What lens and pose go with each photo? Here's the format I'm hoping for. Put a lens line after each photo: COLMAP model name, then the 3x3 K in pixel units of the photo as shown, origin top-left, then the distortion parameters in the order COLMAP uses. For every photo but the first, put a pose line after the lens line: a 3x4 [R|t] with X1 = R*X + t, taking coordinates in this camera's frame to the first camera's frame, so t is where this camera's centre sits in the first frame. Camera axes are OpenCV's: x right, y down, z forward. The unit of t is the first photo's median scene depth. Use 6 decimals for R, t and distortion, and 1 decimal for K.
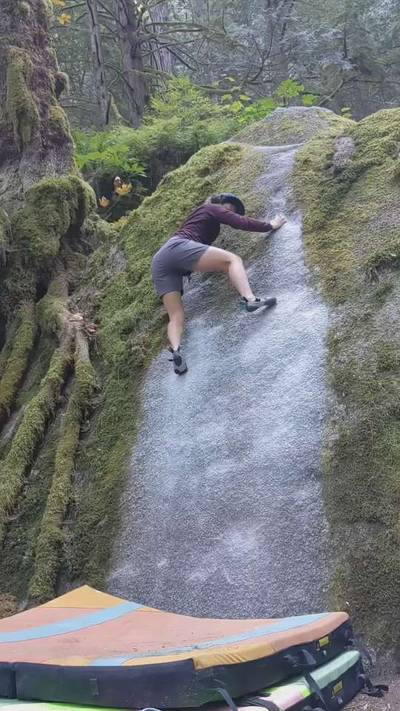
lens RADIAL K [[691.0, 0, 200.0], [0, 691.0, 355.5], [0, 0, 1]] dist [0.094642, -0.189824]
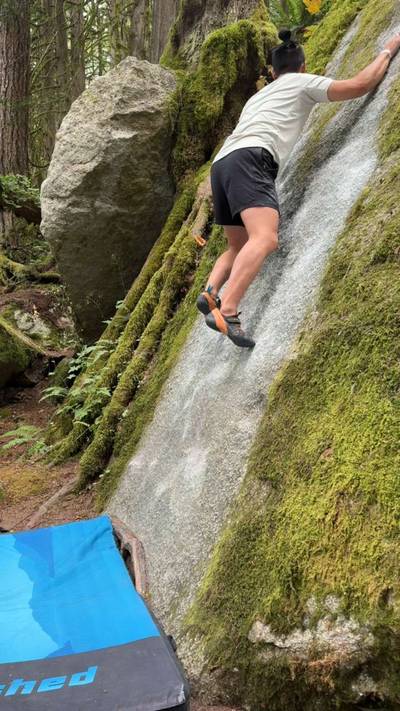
lens RADIAL K [[577.9, 0, 200.0], [0, 577.9, 355.5], [0, 0, 1]] dist [0.147970, -0.279610]
pose [[0.815475, 0.099692, -0.570142, 0.316687], [0.048868, 0.969678, 0.239449, -0.022687], [0.576725, -0.223126, 0.785877, 0.321433]]
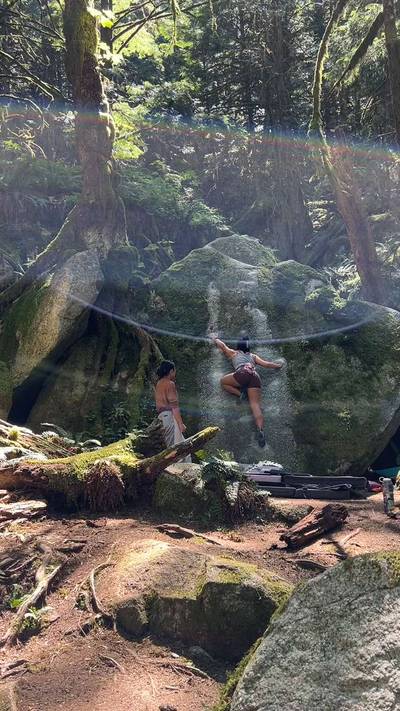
lens RADIAL K [[595.2, 0, 200.0], [0, 595.2, 355.5], [0, 0, 1]] dist [0.108501, -0.185192]
pose [[0.887992, 0.150396, 0.434571, -0.835557], [-0.184864, 0.982033, 0.037886, -0.087483], [-0.421065, -0.113979, 0.899841, -0.655017]]
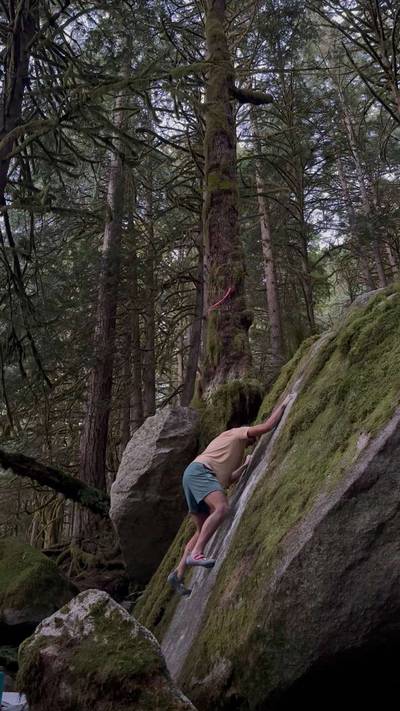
lens RADIAL K [[595.2, 0, 200.0], [0, 595.2, 355.5], [0, 0, 1]] dist [0.108501, -0.185192]
pose [[0.738332, -0.235427, -0.632012, 0.734845], [0.095105, 0.964076, -0.248018, 0.006177], [0.667698, 0.123012, 0.734199, -0.019299]]
